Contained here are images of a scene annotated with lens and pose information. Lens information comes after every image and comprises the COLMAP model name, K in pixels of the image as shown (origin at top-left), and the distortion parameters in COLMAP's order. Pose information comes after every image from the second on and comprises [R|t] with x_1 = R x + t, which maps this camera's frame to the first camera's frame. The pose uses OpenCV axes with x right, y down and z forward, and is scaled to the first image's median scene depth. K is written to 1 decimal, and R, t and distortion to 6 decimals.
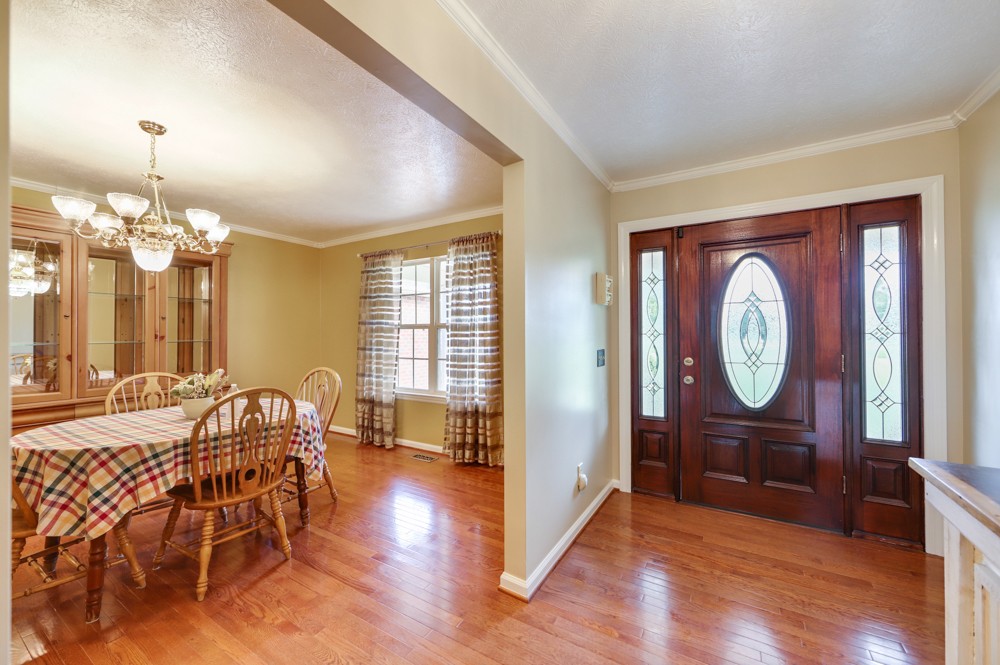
lens RADIAL K [[391.3, 0, 500.1], [0, 391.3, 330.3], [0, 0, 1]] dist [0.003133, -0.000539]
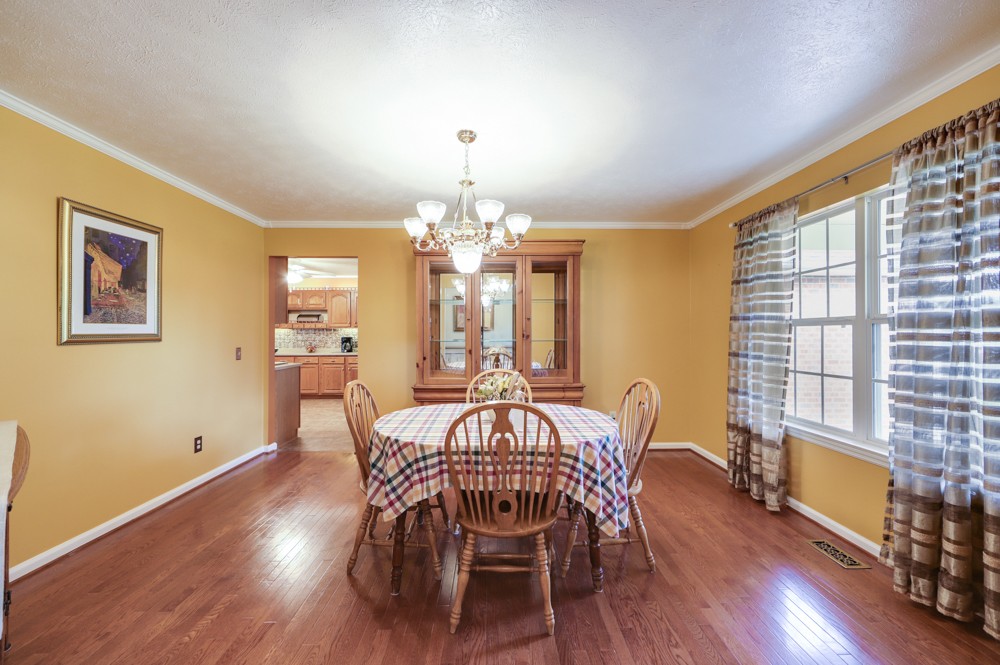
lens RADIAL K [[391.3, 0, 499.7], [0, 391.3, 331.8], [0, 0, 1]] dist [0.003133, -0.000539]
pose [[0.539037, -0.002777, -0.842278, 0.025963], [0.006533, 0.999978, 0.000884, 0.003393], [0.842257, -0.005979, 0.539043, 0.351783]]
